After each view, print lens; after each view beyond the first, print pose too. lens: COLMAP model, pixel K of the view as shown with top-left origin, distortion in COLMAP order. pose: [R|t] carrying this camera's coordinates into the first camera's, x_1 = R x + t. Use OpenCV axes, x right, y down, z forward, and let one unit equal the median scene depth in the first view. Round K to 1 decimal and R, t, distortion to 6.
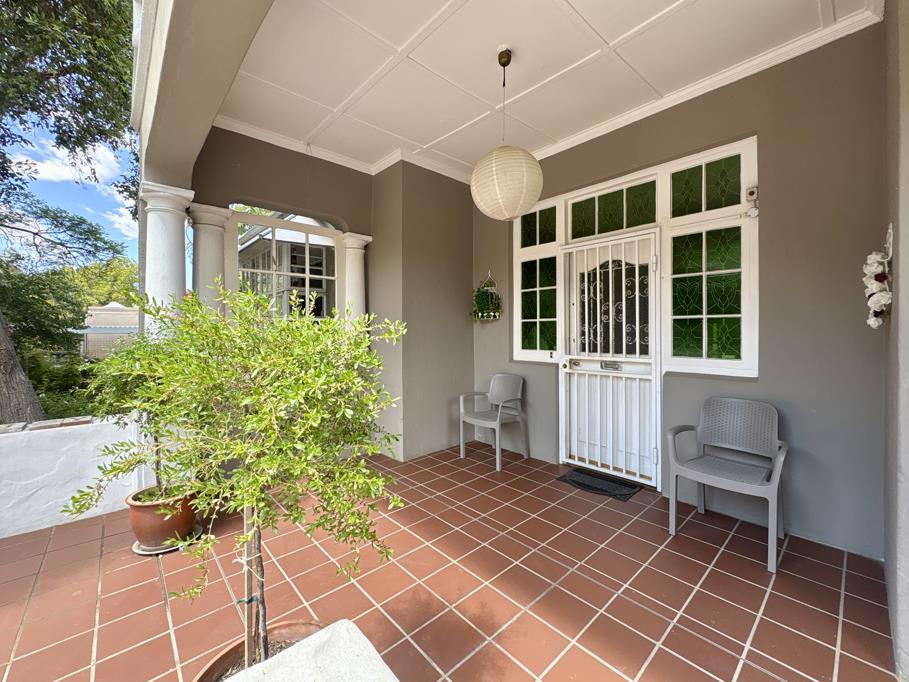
lens RADIAL K [[372.1, 0, 454.4], [0, 372.1, 334.5], [0, 0, 1]] dist [0.000056, 0.000050]
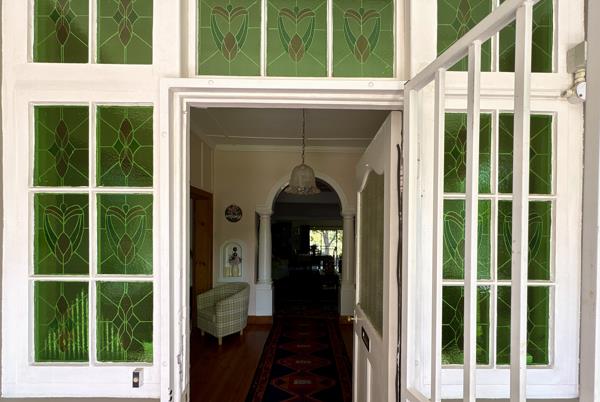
lens RADIAL K [[254.4, 0, 299.9], [0, 254.4, 201.9], [0, 0, 1]] dist [-0.002356, -0.000123]
pose [[0.661052, 0.002961, 0.750334, 0.174209], [-0.002715, 0.999995, -0.001554, -0.111943], [-0.750335, -0.001009, 0.661057, 0.695437]]
